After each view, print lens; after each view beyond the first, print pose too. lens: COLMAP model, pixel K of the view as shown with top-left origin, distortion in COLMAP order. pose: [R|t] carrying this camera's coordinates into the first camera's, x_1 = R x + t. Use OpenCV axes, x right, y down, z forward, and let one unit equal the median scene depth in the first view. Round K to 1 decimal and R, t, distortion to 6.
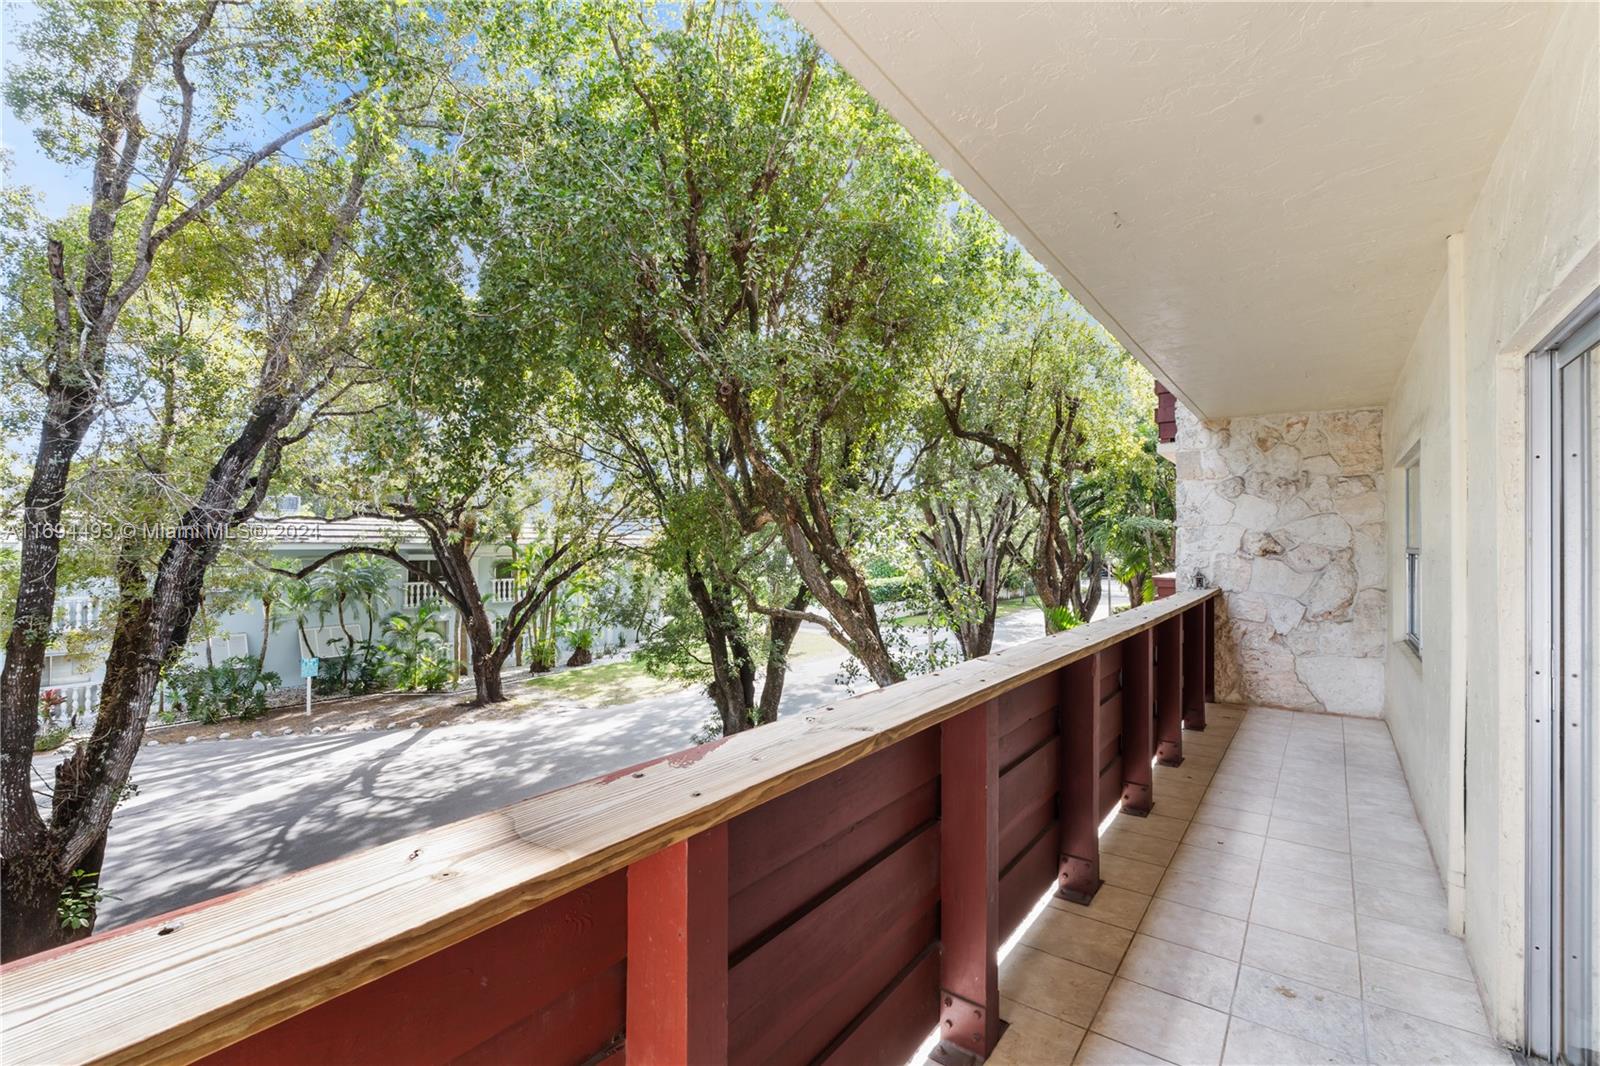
lens RADIAL K [[715.2, 0, 803.7], [0, 715.2, 534.7], [0, 0, 1]] dist [0.001738, 0.000463]
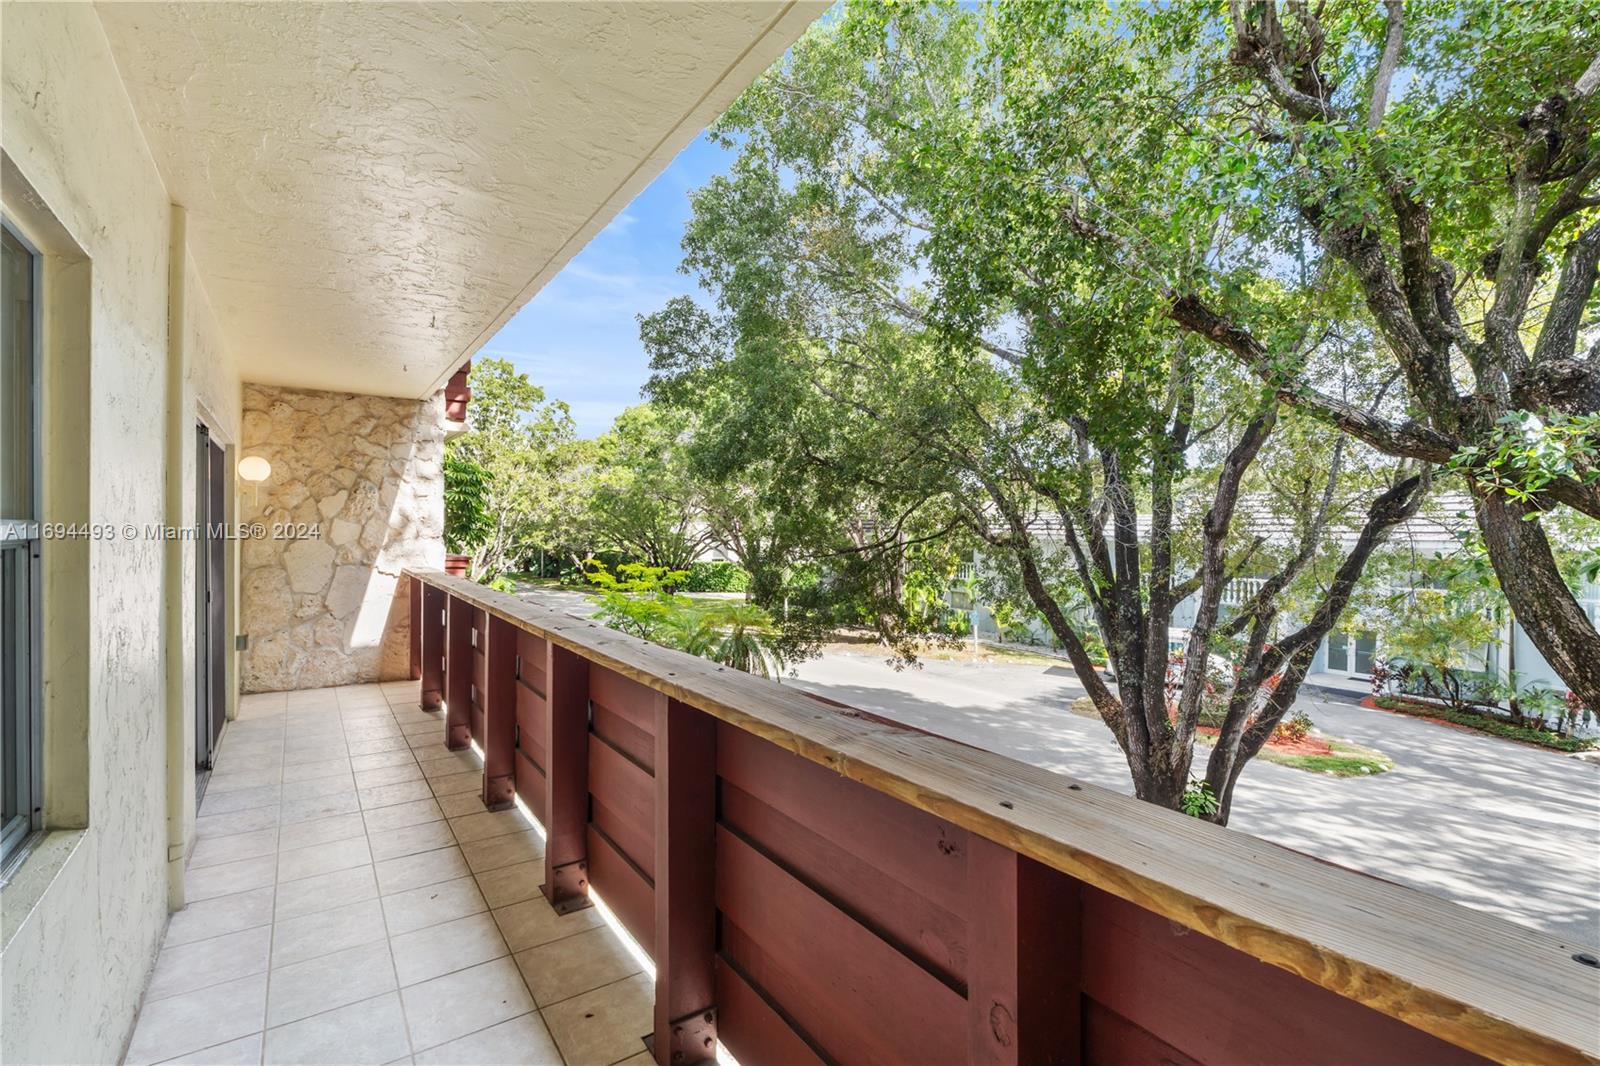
lens RADIAL K [[715.2, 0, 802.7], [0, 715.2, 536.2], [0, 0, 1]] dist [0.001738, 0.000463]
pose [[-0.320968, -0.001525, -0.947089, 0.318500], [-0.001960, 0.999998, -0.000946, 0.007235], [0.947088, 0.001553, -0.320971, 0.433853]]
